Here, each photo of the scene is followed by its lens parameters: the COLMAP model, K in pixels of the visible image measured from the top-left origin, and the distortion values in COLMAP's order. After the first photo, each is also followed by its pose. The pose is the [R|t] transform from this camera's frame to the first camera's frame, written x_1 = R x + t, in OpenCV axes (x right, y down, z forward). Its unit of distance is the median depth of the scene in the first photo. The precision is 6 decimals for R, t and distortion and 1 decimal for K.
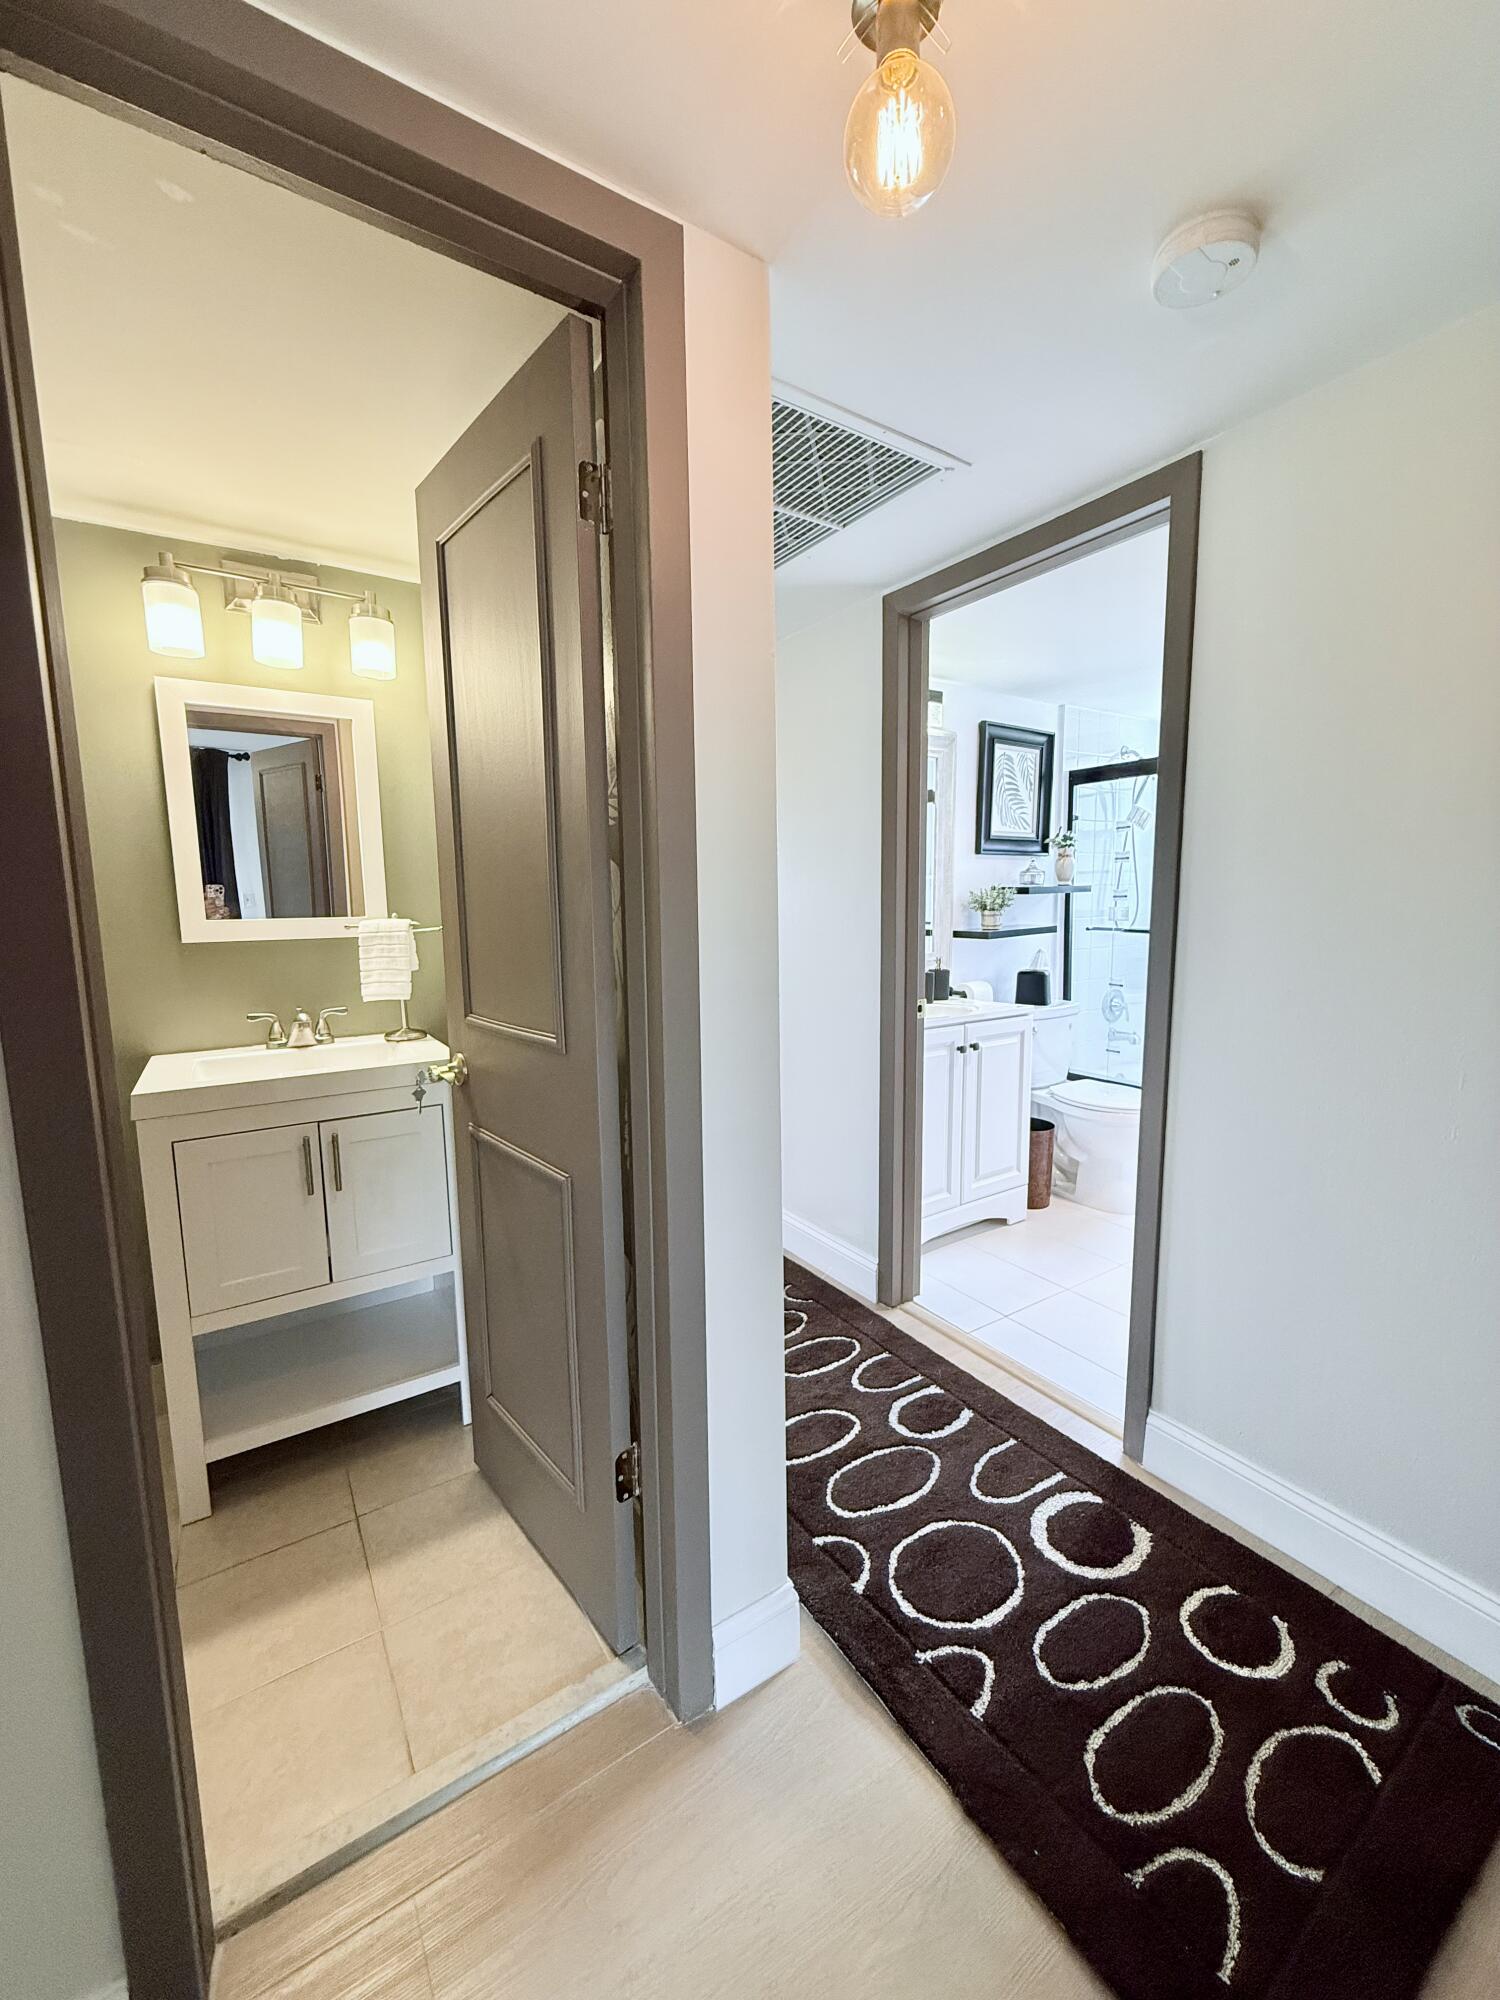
lens RADIAL K [[799.6, 0, 750.8], [0, 799.6, 1008.6], [0, 0, 1]] dist [-0.001555, 0.000318]
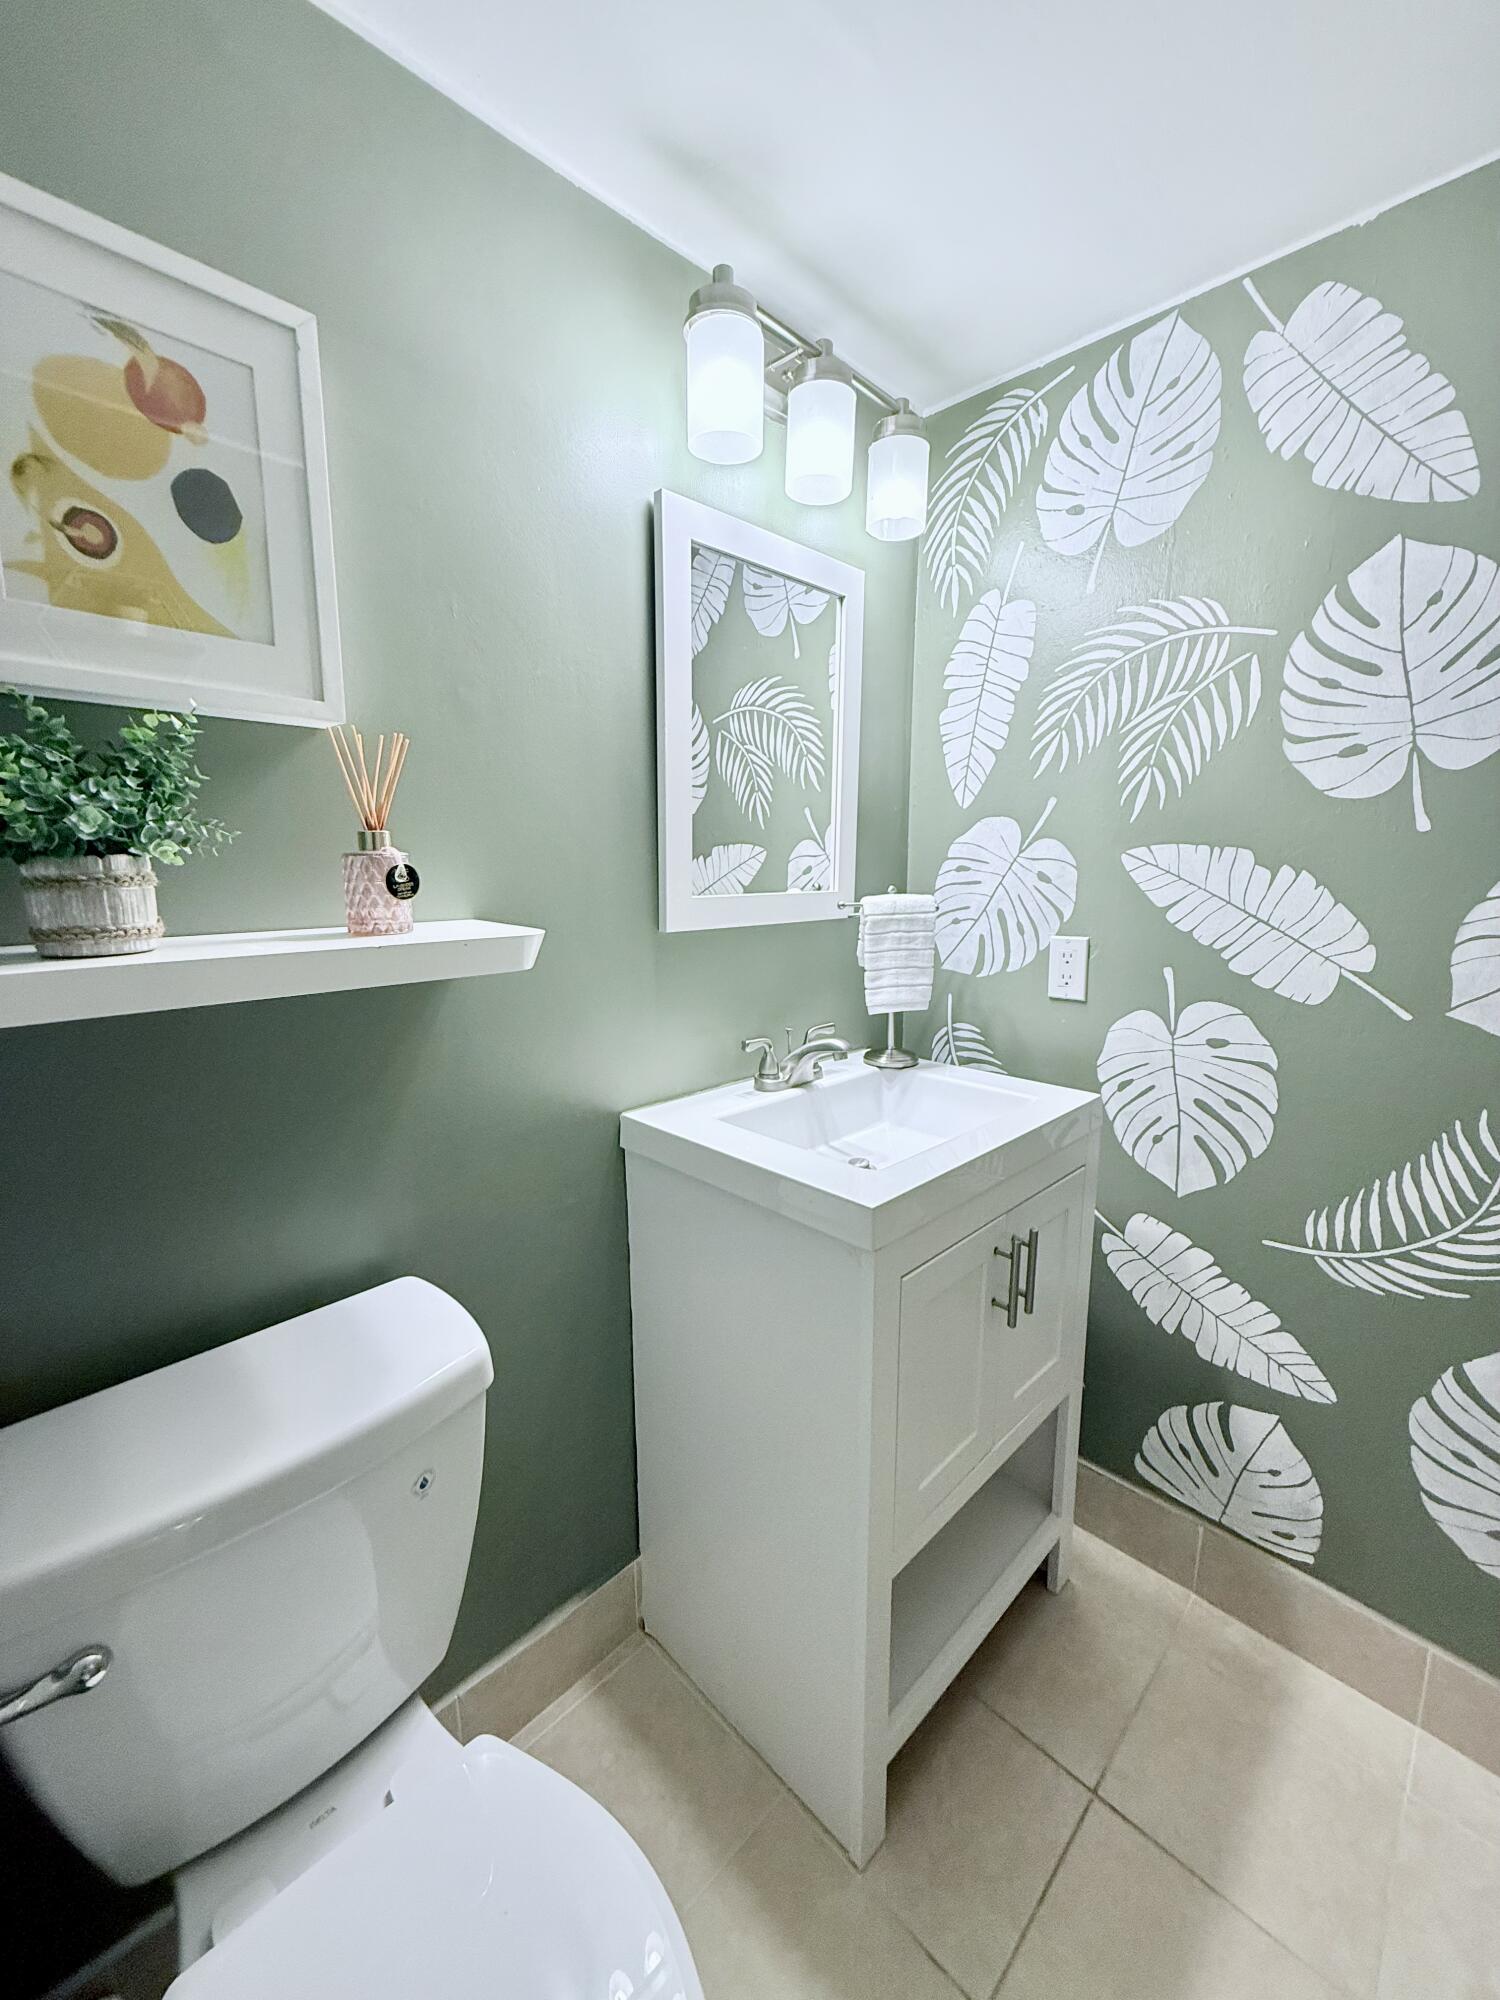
lens RADIAL K [[799.6, 0, 754.1], [0, 799.6, 1003.4], [0, 0, 1]] dist [-0.001555, 0.000318]
pose [[0.979004, -0.016407, 0.203181, -0.787752], [0.007182, 0.998913, 0.046057, -0.054930], [-0.203716, -0.043631, 0.978057, 0.371712]]
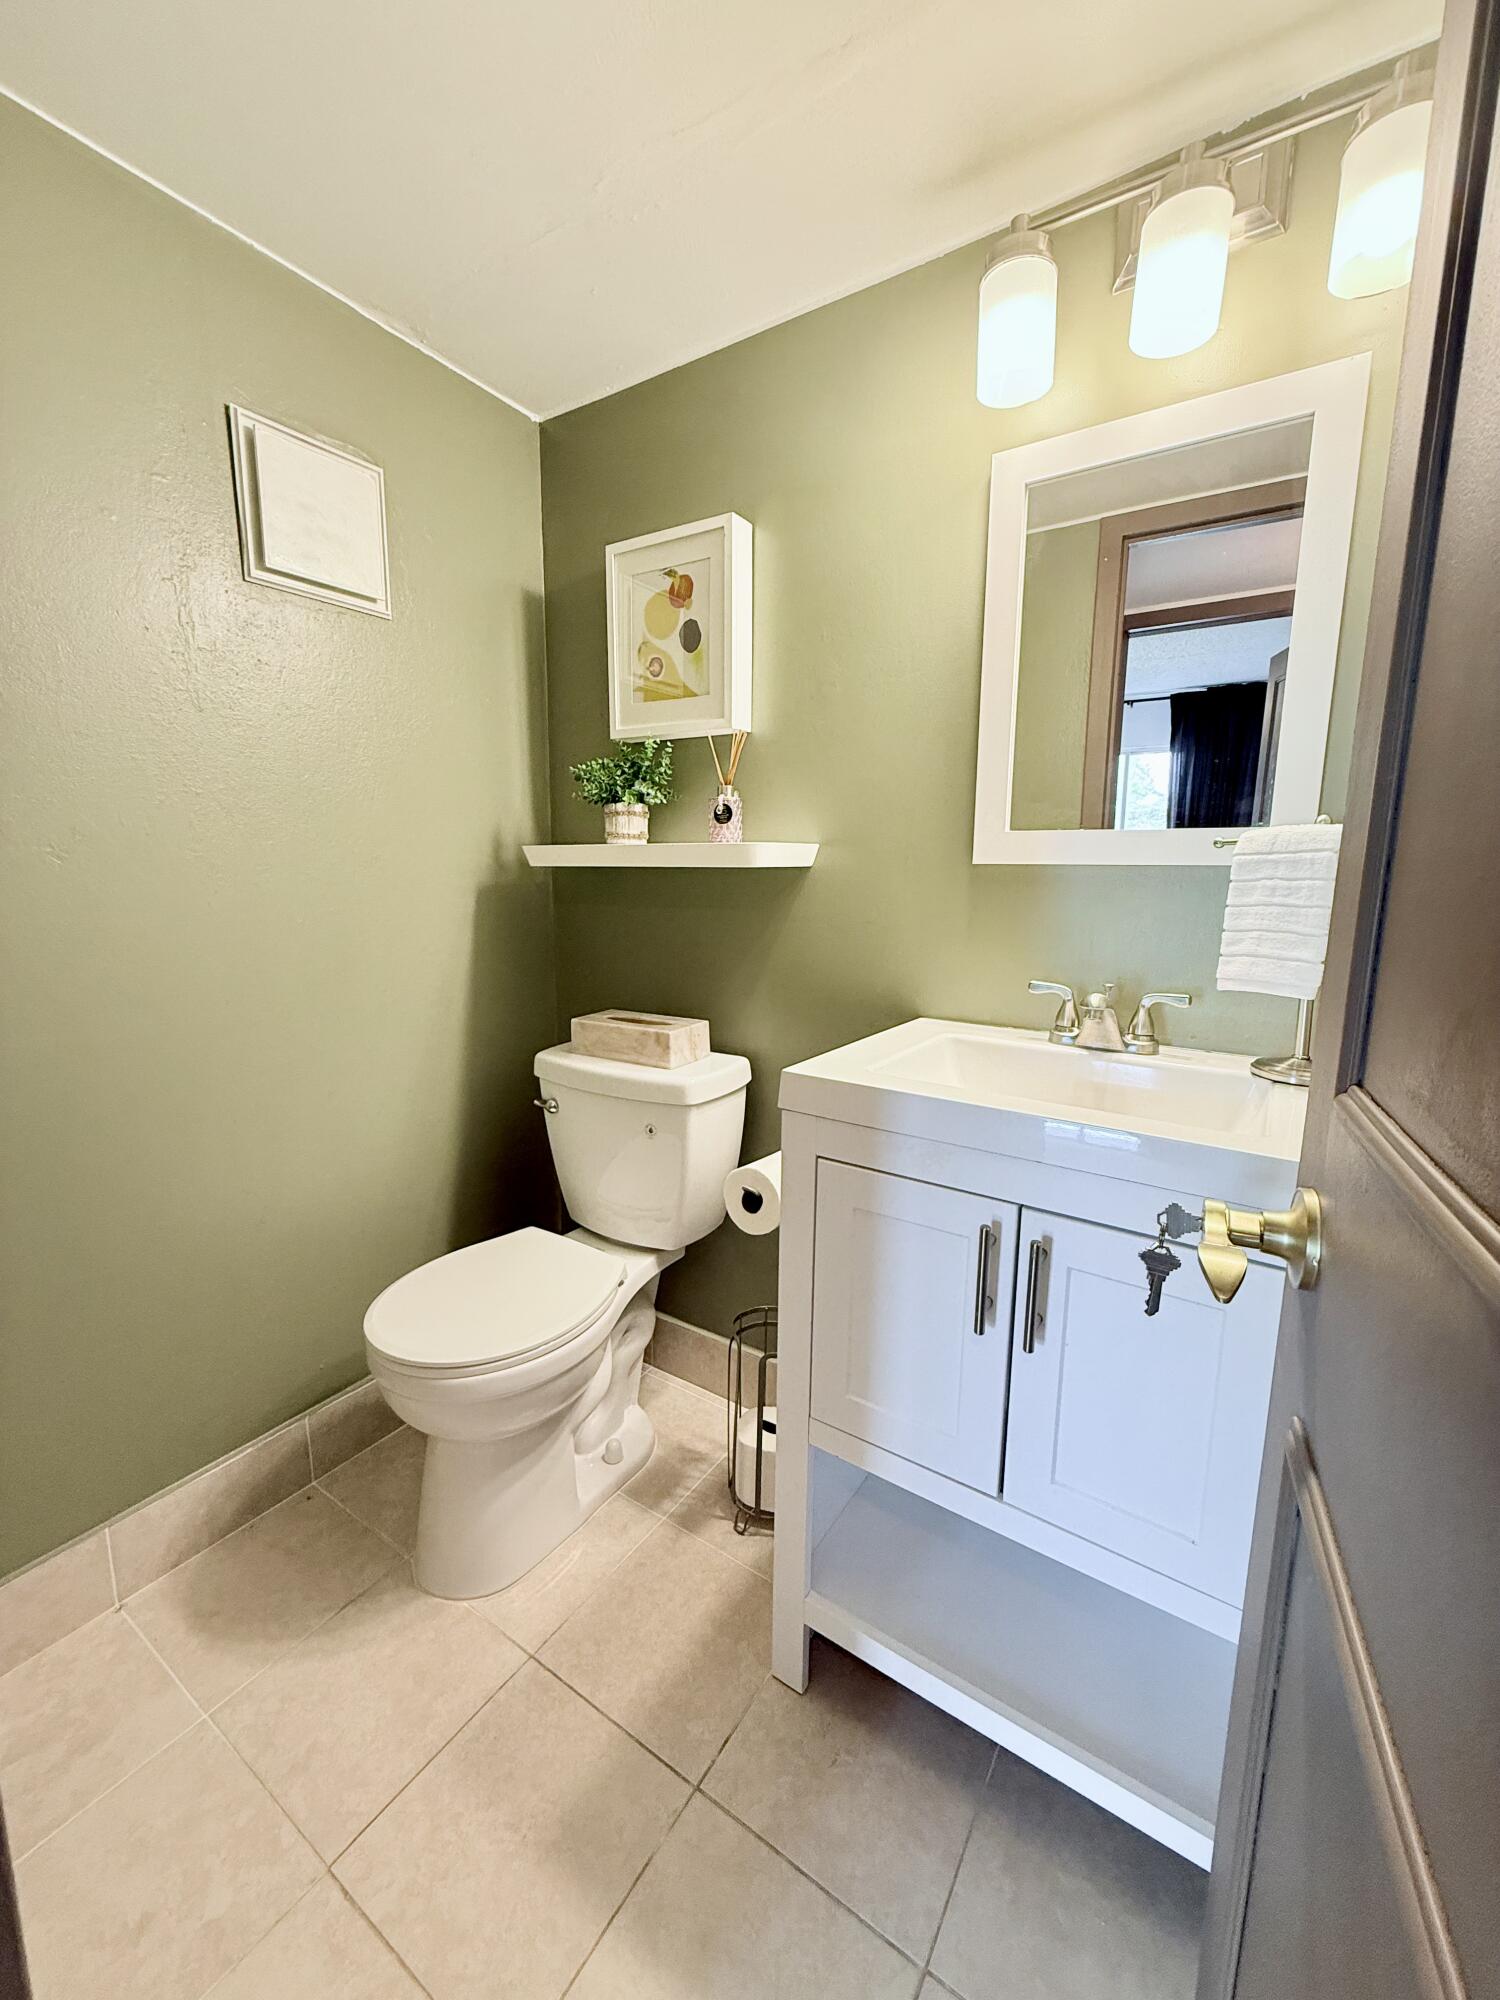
lens RADIAL K [[799.6, 0, 755.1], [0, 799.6, 998.2], [0, 0, 1]] dist [-0.001555, 0.000318]
pose [[0.391076, 0.167960, -0.904903, -0.149146], [-0.138593, 0.982743, 0.122512, -0.027127], [0.909864, 0.077501, 0.407605, 0.570196]]
